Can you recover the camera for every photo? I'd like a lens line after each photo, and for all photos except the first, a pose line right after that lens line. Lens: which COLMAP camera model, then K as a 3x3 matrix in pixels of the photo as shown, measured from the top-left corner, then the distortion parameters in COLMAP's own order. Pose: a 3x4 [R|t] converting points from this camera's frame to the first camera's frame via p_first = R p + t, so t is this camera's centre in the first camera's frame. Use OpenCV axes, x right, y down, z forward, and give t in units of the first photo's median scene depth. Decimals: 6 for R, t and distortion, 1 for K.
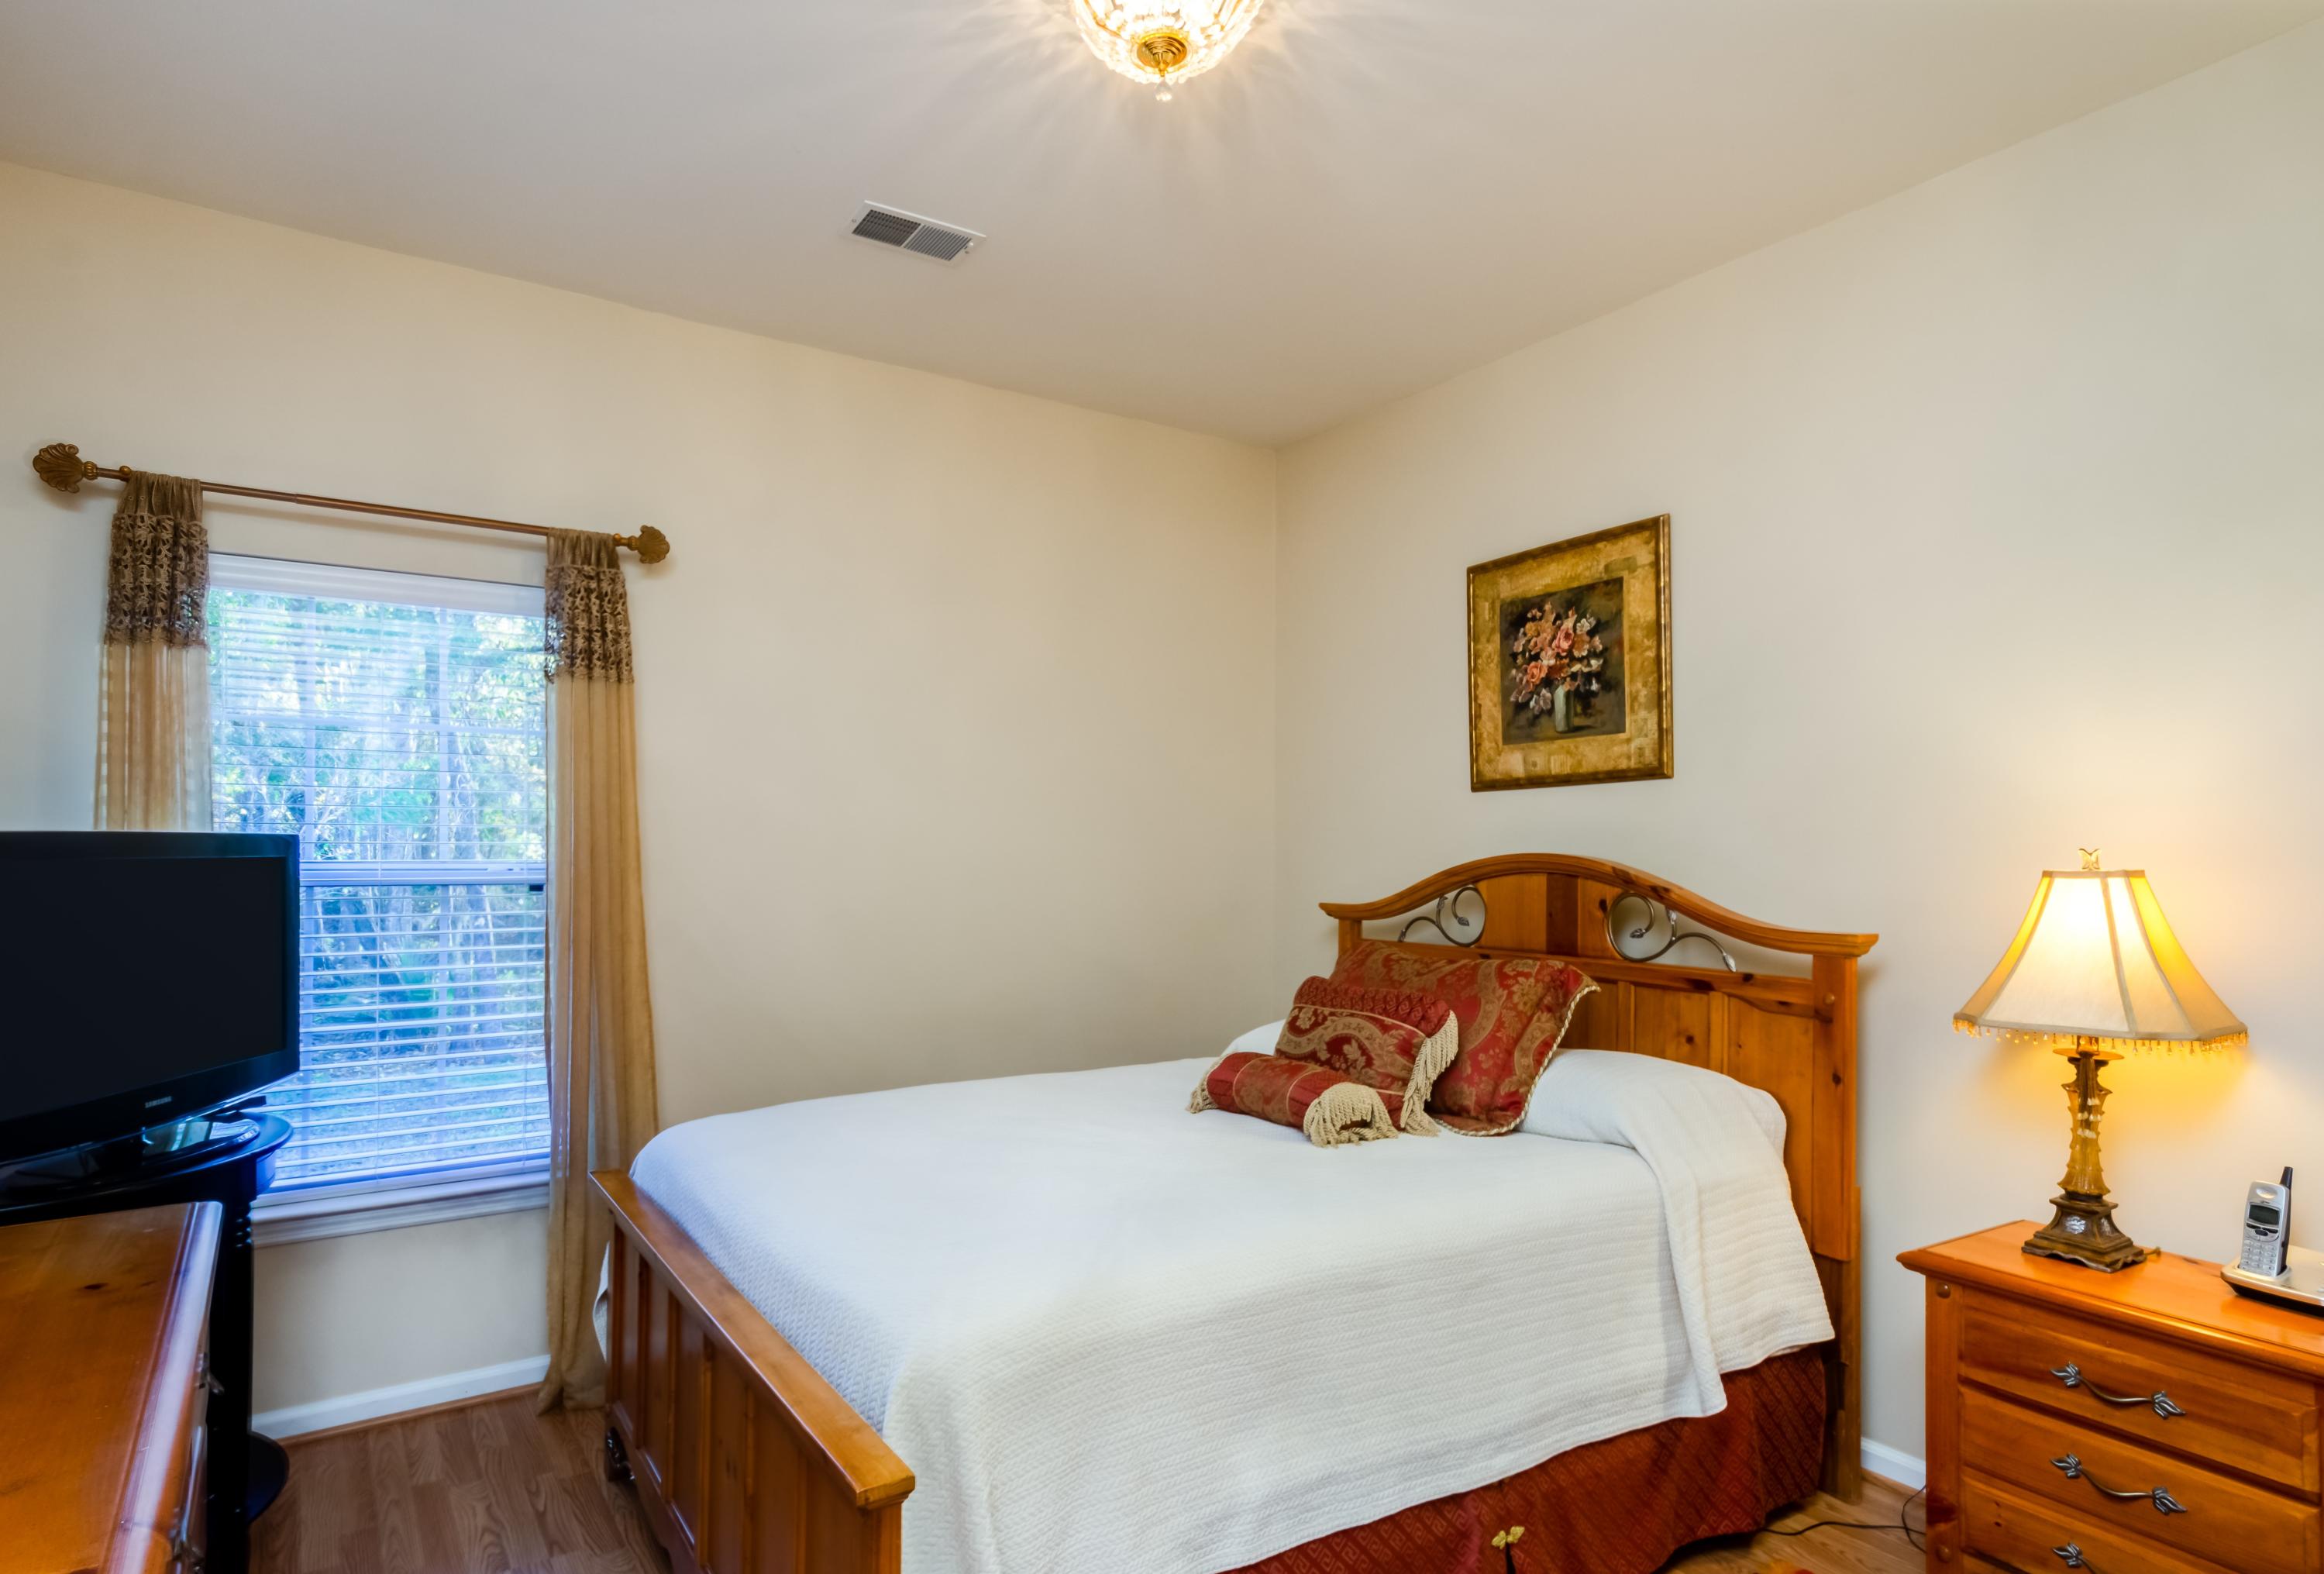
lens RADIAL K [[1251.7, 0, 1159.5], [0, 1251.7, 859.6], [0, 0, 1]] dist [-0.000244, -0.000109]
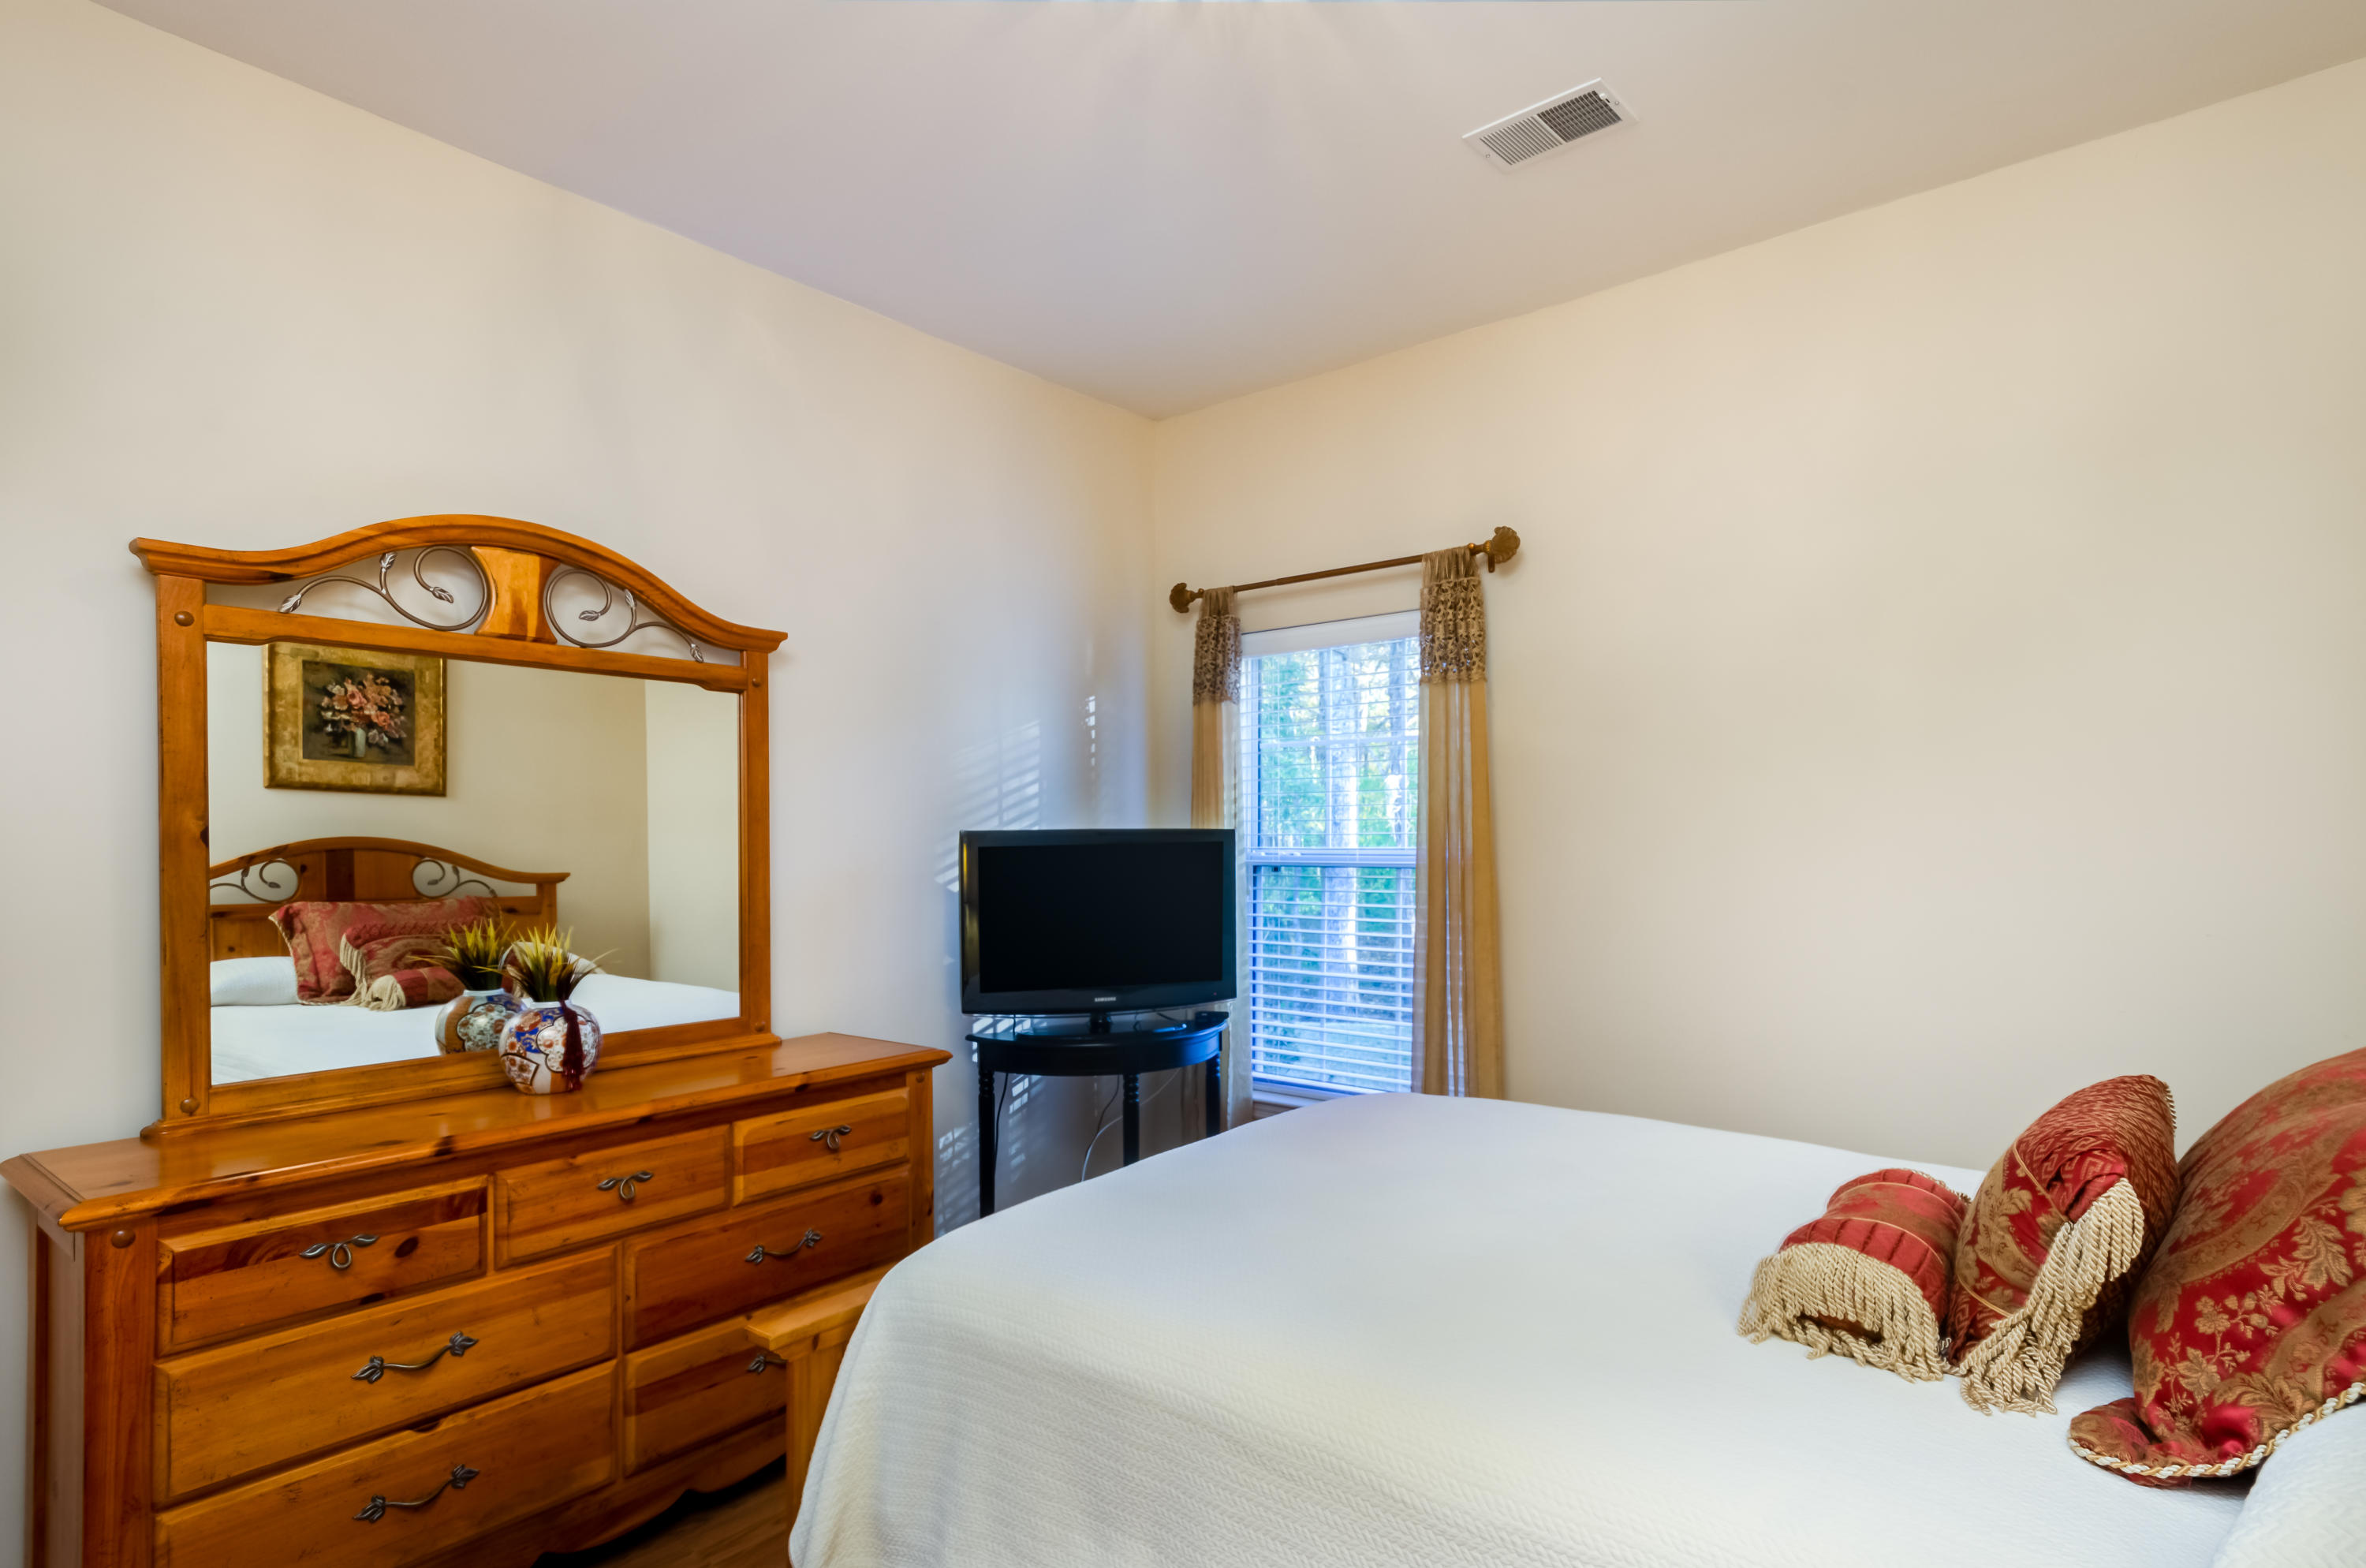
lens RADIAL K [[1243.0, 0, 1181.1], [0, 1243.0, 832.5], [0, 0, 1]] dist [0.000544, 0.000211]
pose [[0.266223, -0.008521, -0.963874, 0.595949], [-0.005801, 0.999929, -0.010442, -0.000836], [0.963894, 0.008372, 0.266154, 0.547859]]
